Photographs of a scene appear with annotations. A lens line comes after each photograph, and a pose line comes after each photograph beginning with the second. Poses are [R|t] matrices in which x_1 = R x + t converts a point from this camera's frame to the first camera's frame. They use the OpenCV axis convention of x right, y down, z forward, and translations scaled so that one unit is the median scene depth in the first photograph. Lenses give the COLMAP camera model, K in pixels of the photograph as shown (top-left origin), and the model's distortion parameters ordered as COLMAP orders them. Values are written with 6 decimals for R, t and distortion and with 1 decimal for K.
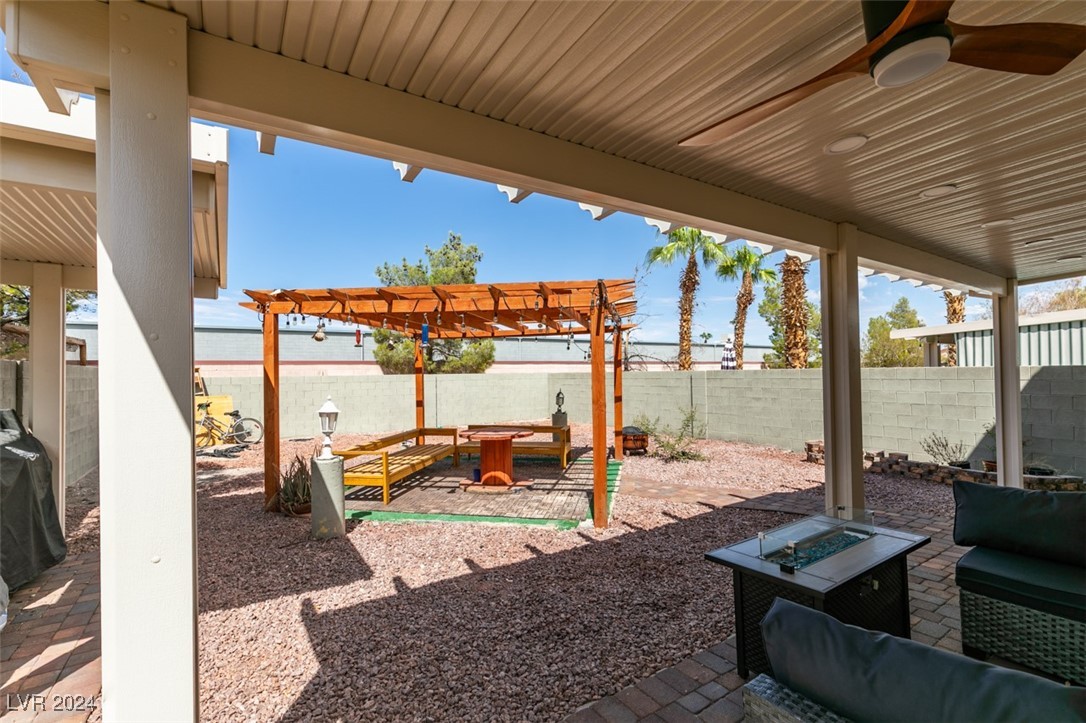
lens RADIAL K [[481.9, 0, 542.1], [0, 481.9, 365.8], [0, 0, 1]] dist [0.004580, -0.000730]
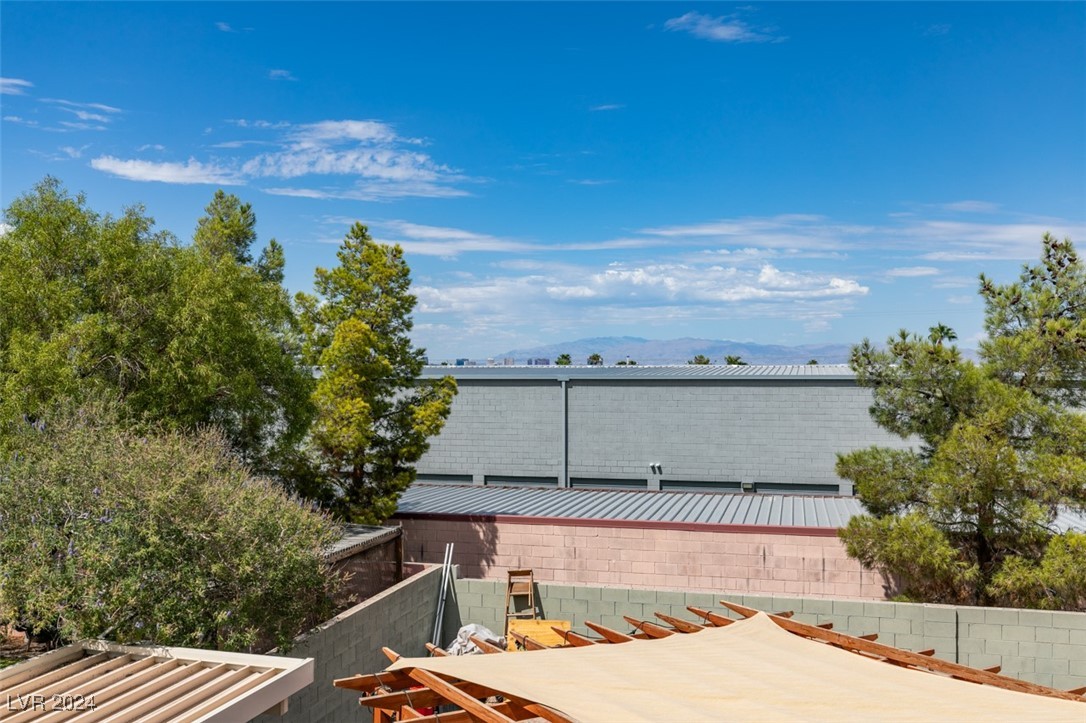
lens RADIAL K [[1037.0, 0, 542.6], [0, 1037.0, 364.1], [0, 0, 1]] dist [0.007834, -0.007174]
pose [[0.667921, 0.011471, -0.744144, 0.274827], [0.003287, 0.999826, 0.018363, -0.269428], [0.744225, -0.014711, 0.667767, 0.115706]]
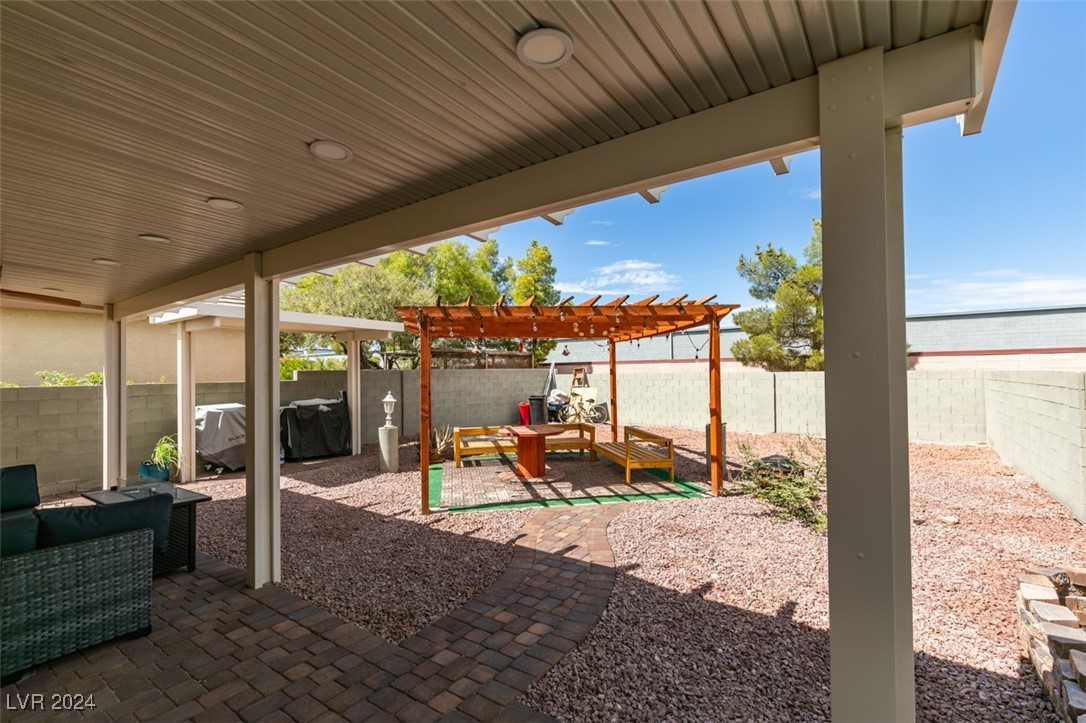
lens RADIAL K [[484.1, 0, 542.6], [0, 484.1, 367.2], [0, 0, 1]] dist [0.002861, 0.000112]
pose [[0.361895, -0.004798, -0.932207, 0.541196], [0.022325, 0.999745, 0.003521, -0.004756], [0.931952, -0.022086, 0.361909, 0.352711]]
